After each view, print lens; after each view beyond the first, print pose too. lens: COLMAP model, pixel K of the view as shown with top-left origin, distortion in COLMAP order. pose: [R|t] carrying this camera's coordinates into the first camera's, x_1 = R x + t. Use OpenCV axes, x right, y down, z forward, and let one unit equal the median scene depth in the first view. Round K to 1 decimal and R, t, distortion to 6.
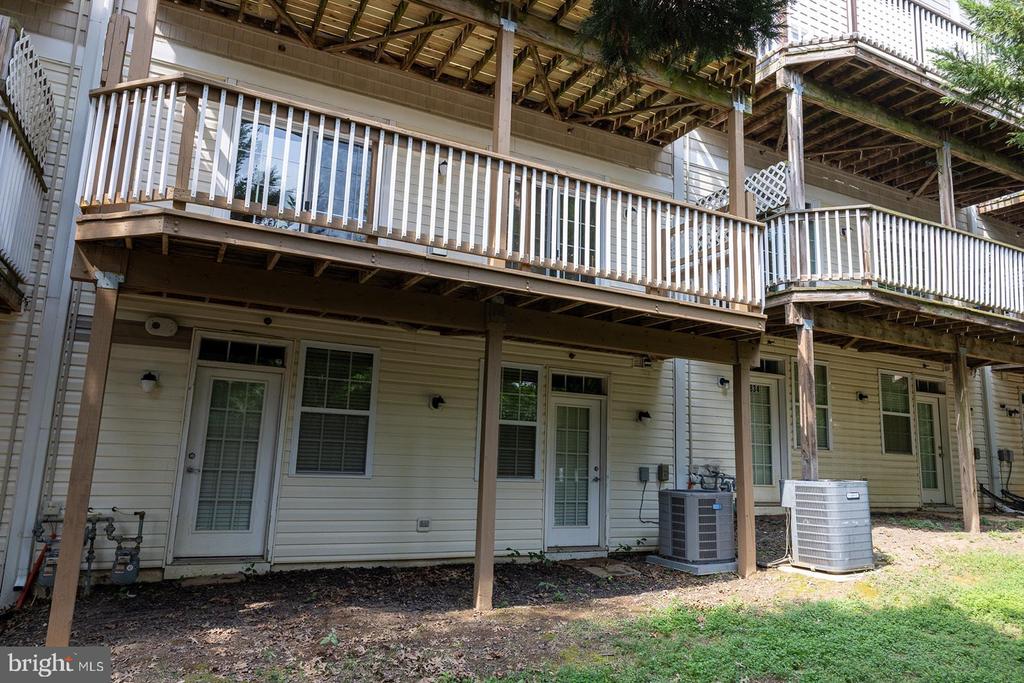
lens RADIAL K [[680.0, 0, 514.1], [0, 680.0, 338.8], [0, 0, 1]] dist [-0.002951, 0.008228]
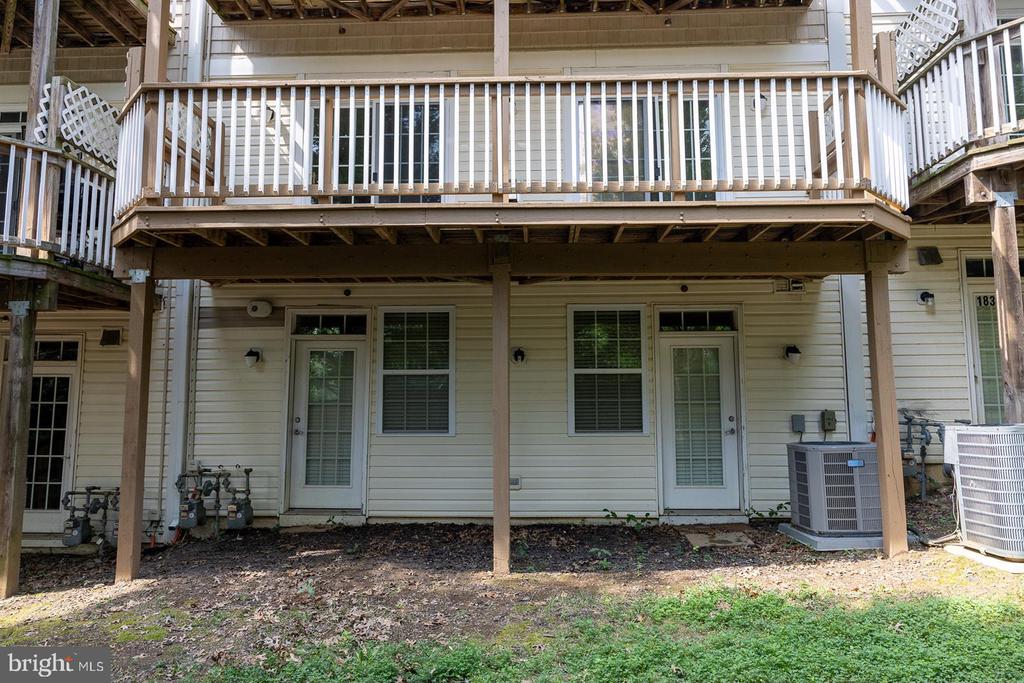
lens RADIAL K [[680.0, 0, 514.1], [0, 680.0, 338.8], [0, 0, 1]] dist [-0.002951, 0.008228]
pose [[0.872078, -0.090730, -0.480883, 0.350890], [0.119233, 0.992443, 0.028982, 0.043431], [0.474619, -0.082612, 0.876306, 0.171932]]
